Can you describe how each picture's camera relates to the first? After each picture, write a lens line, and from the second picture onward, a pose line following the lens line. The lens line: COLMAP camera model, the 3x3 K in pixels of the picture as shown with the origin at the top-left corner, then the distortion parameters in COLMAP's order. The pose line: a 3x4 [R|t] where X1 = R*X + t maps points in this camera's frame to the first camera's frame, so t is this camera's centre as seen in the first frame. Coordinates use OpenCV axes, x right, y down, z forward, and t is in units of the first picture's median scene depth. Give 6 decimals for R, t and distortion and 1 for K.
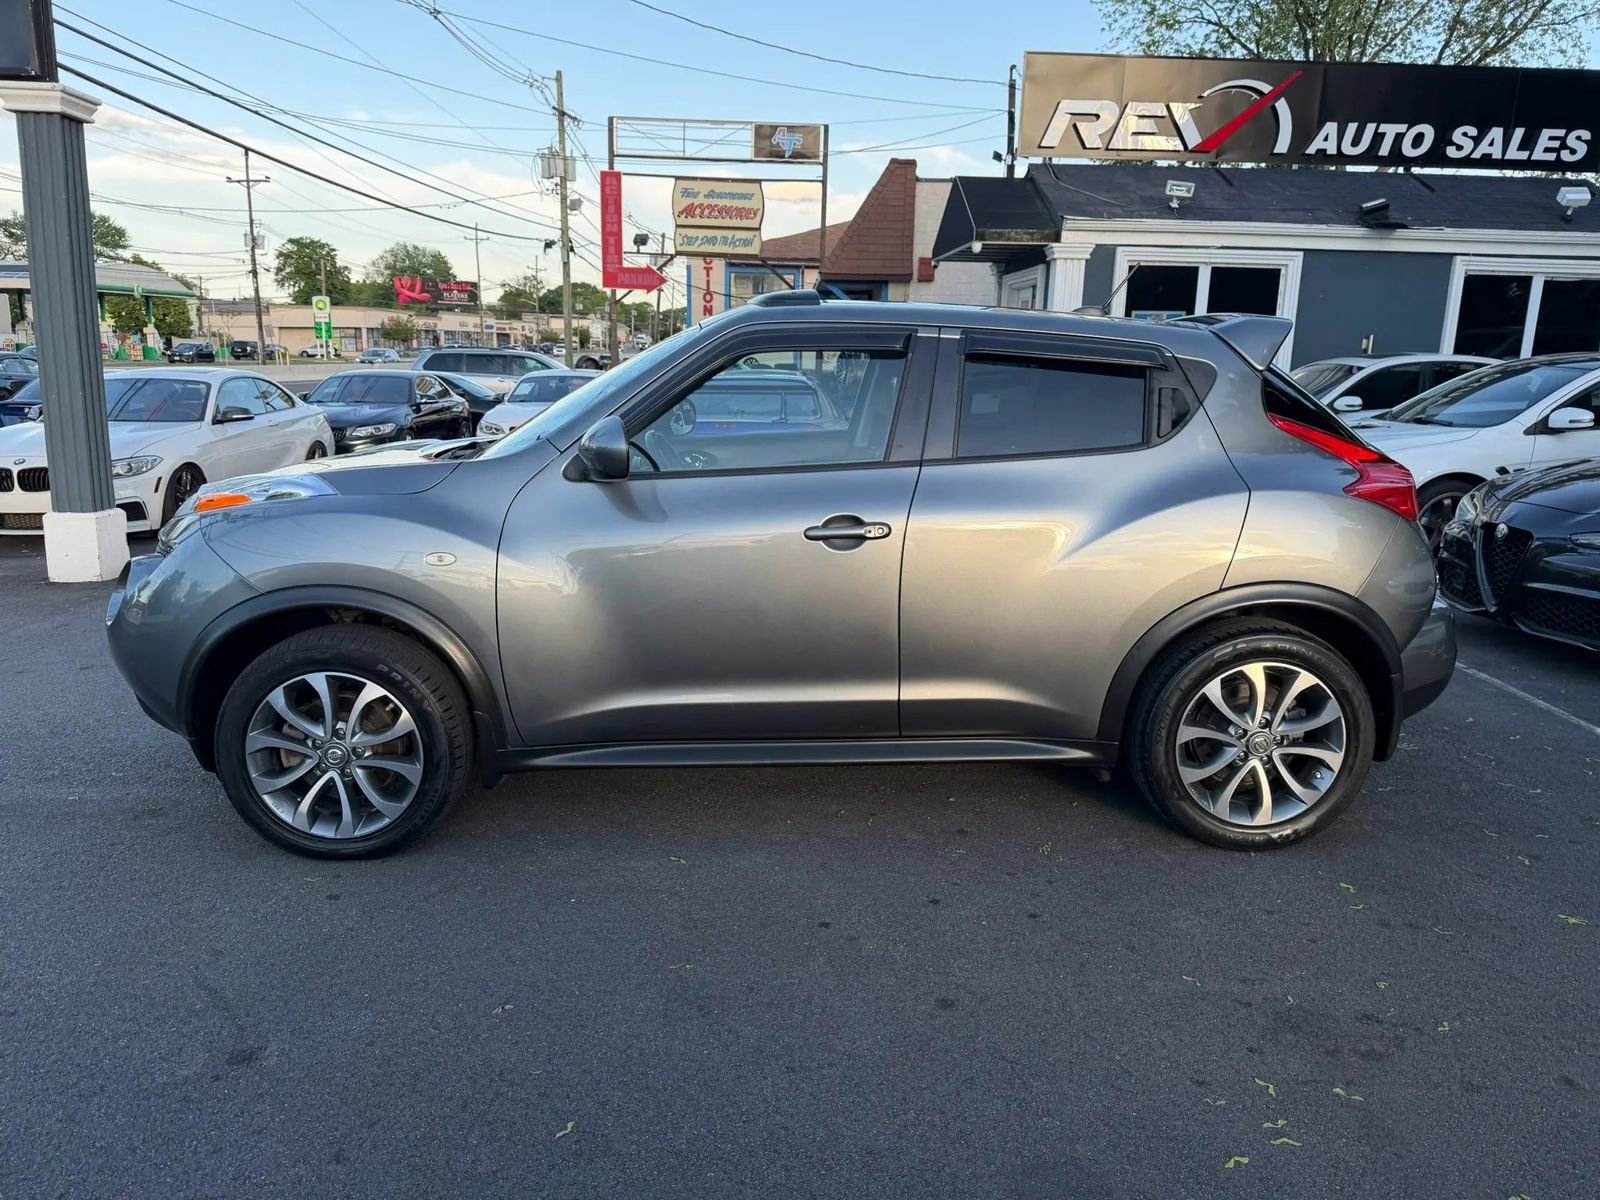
lens RADIAL K [[1132.6, 0, 805.8], [0, 1132.6, 593.1], [0, 0, 1]] dist [0.029542, -0.034545]
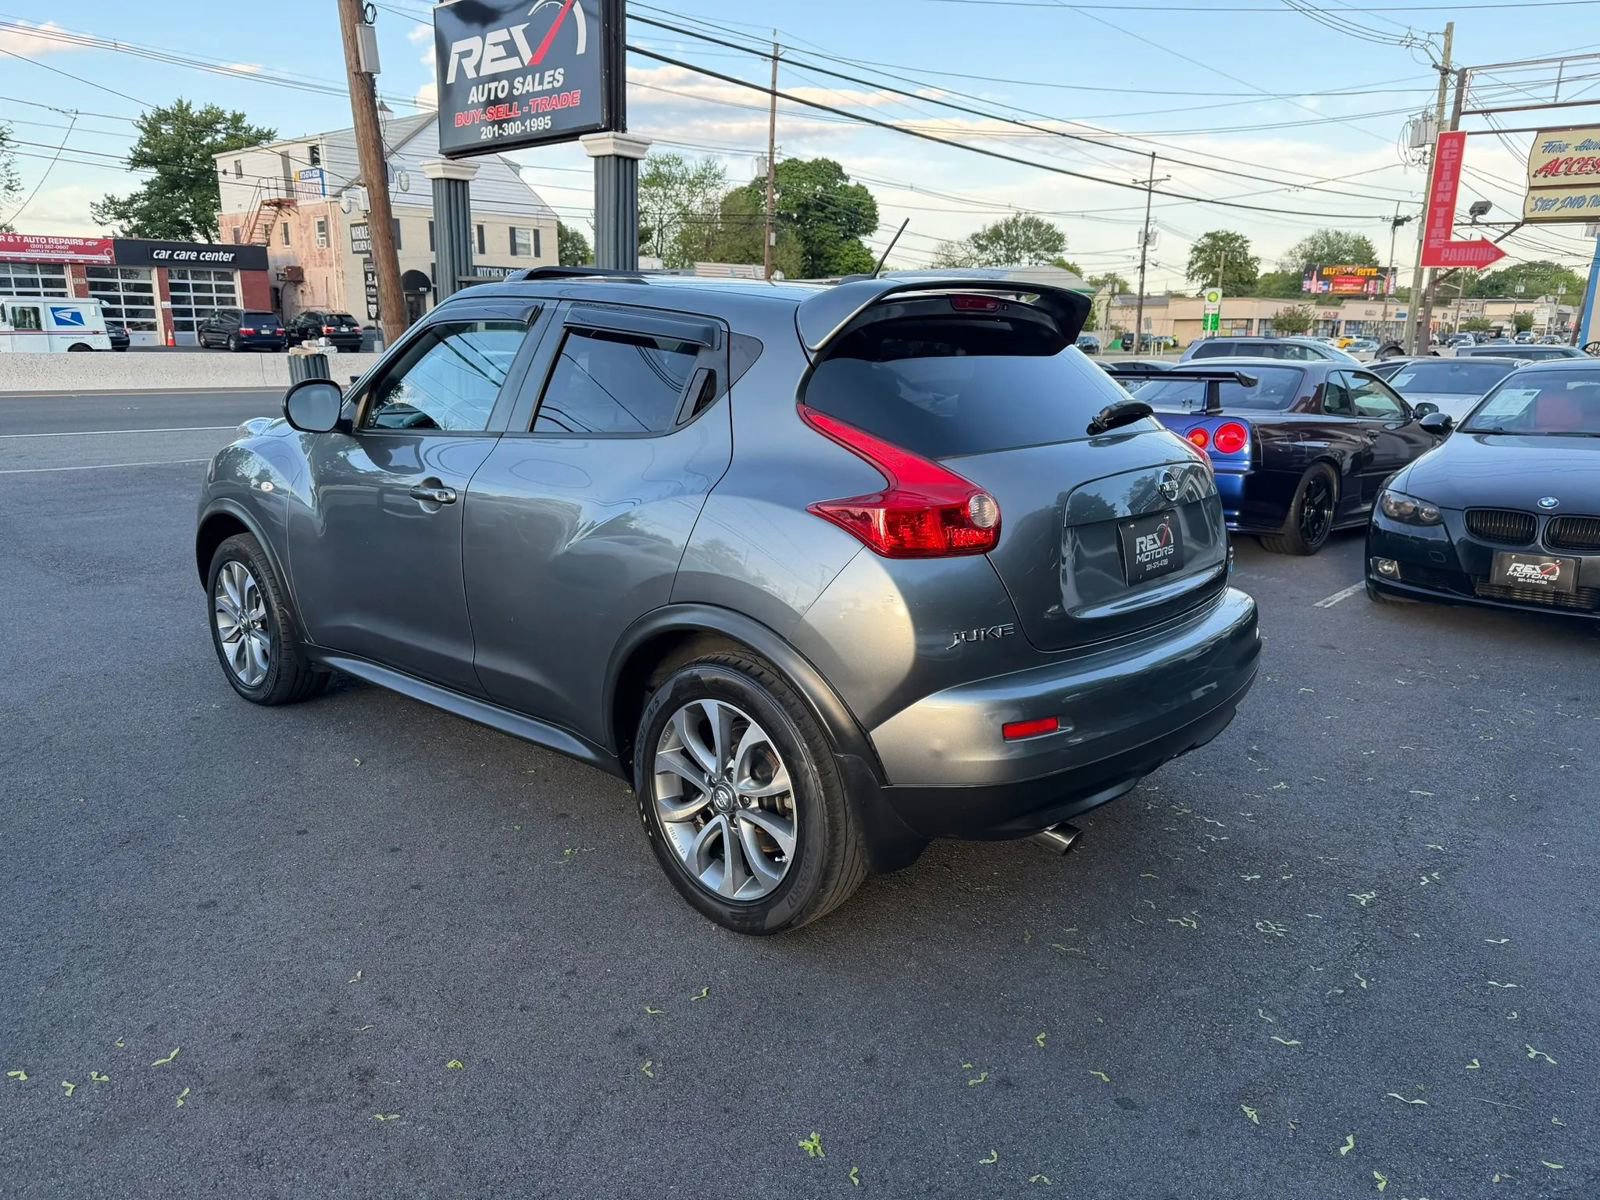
lens RADIAL K [[1132.6, 0, 801.1], [0, 1132.6, 594.2], [0, 0, 1]] dist [0.029542, -0.034545]
pose [[0.726370, 0.148679, -0.671030, 0.227295], [-0.143264, 0.987629, 0.063748, -0.017512], [0.672207, 0.049830, 0.738685, 0.099183]]
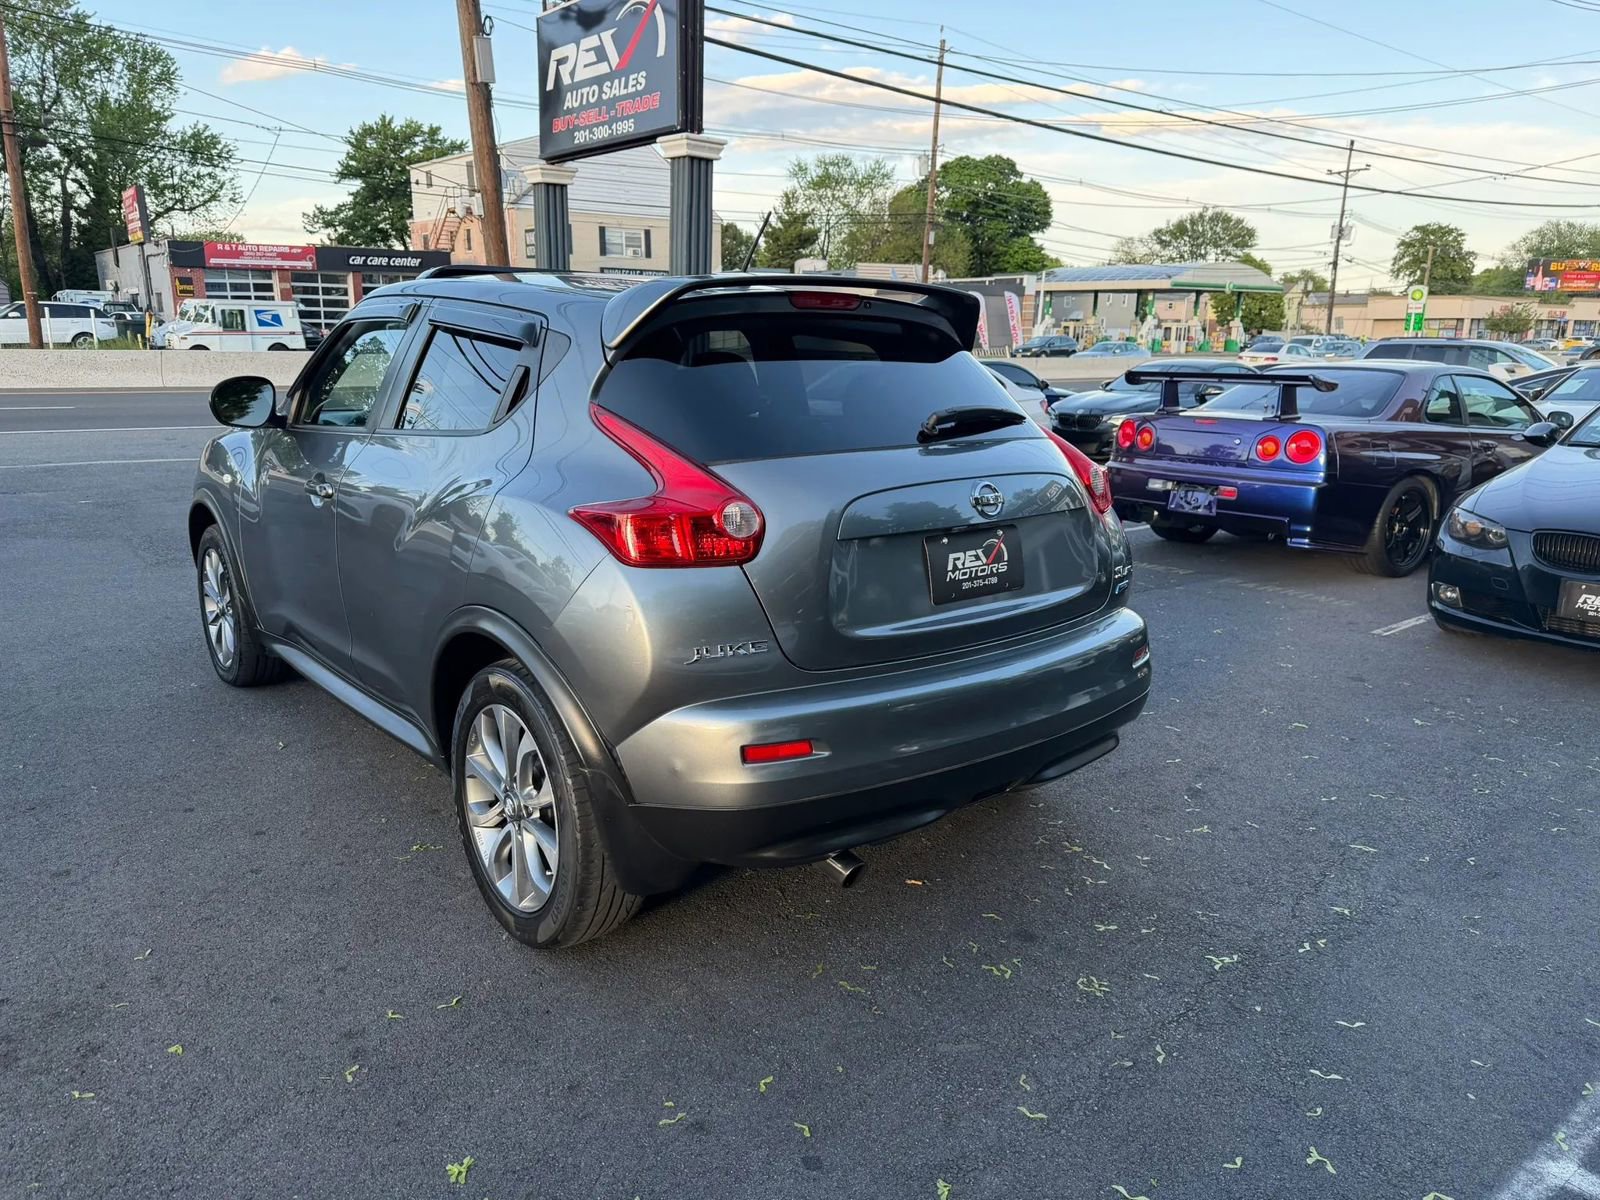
lens RADIAL K [[1132.6, 0, 785.6], [0, 1132.6, 601.1], [0, 0, 1]] dist [0.029542, -0.034545]
pose [[0.606744, 0.177083, -0.774921, 0.262153], [-0.167492, 0.981464, 0.093139, -0.027800], [0.777051, 0.073281, 0.625158, 0.148881]]
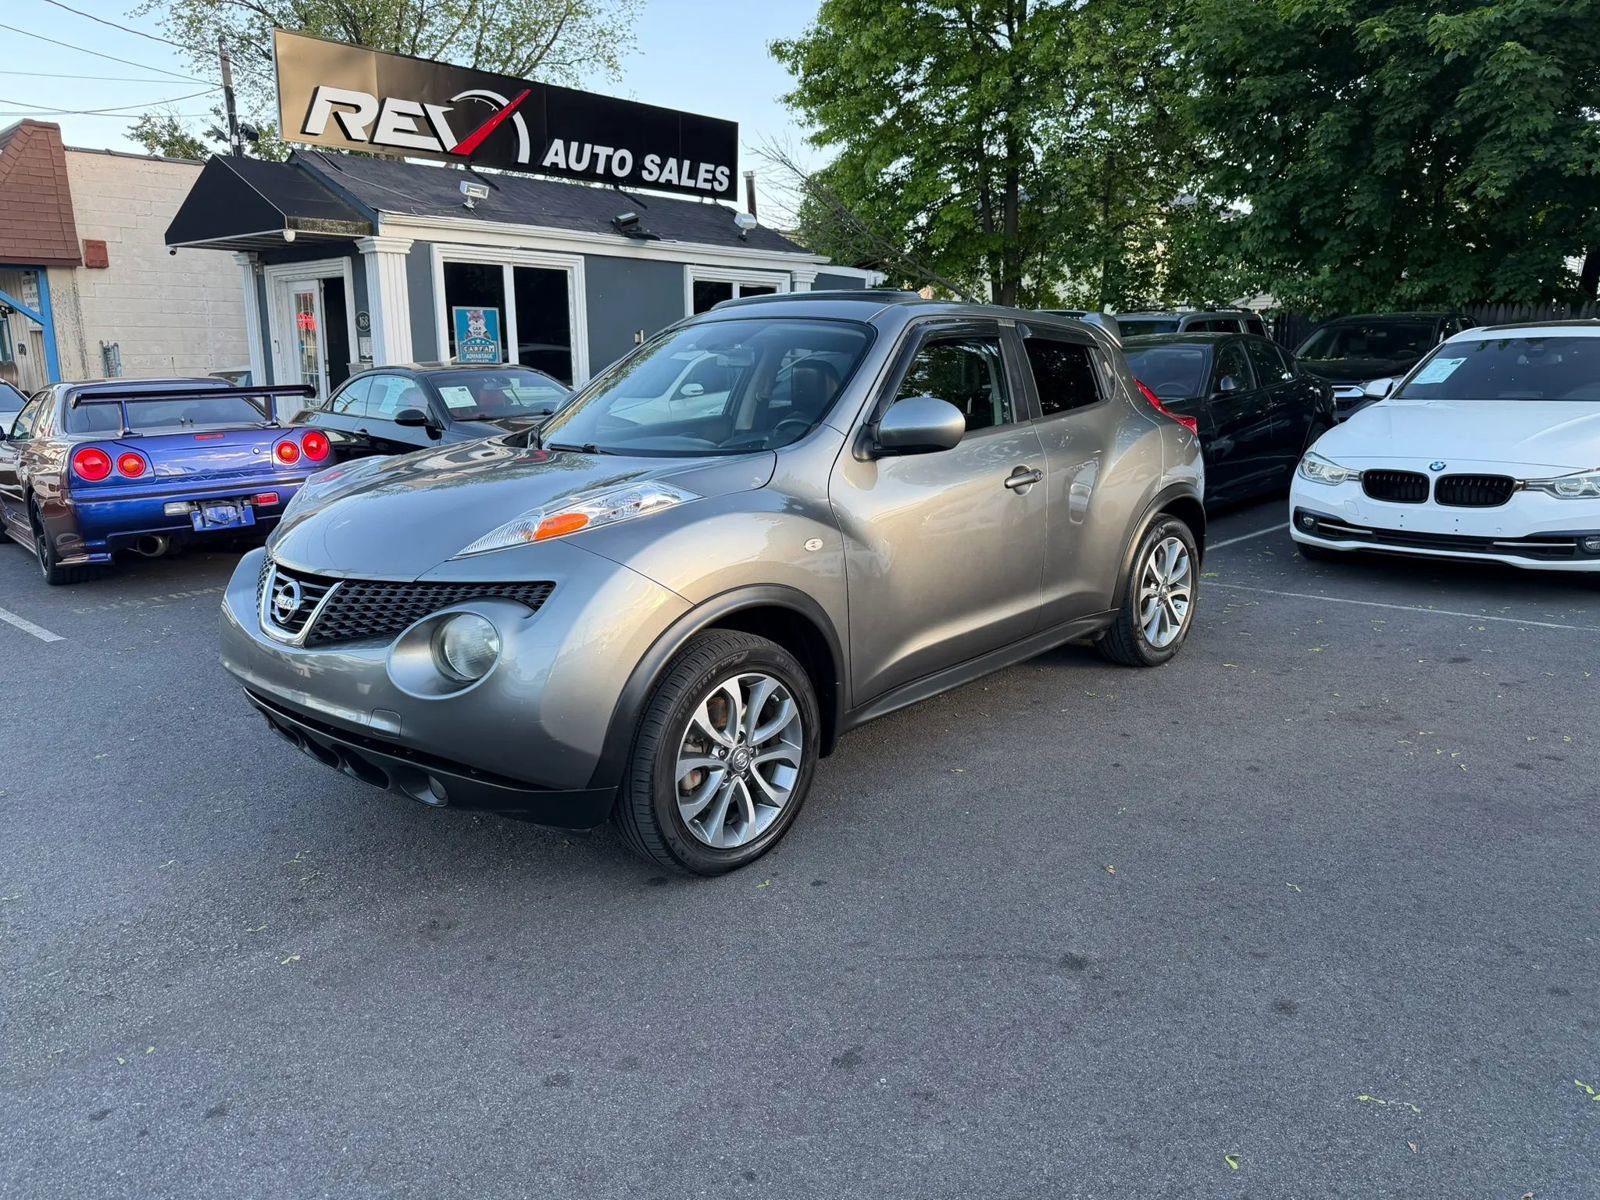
lens RADIAL K [[1132.6, 0, 792.5], [0, 1132.6, 602.2], [0, 0, 1]] dist [0.029542, -0.034545]
pose [[0.699351, -0.176206, 0.692719, -0.235895], [0.168772, 0.982443, 0.079515, -0.013953], [-0.694568, 0.061303, 0.716811, 0.060133]]
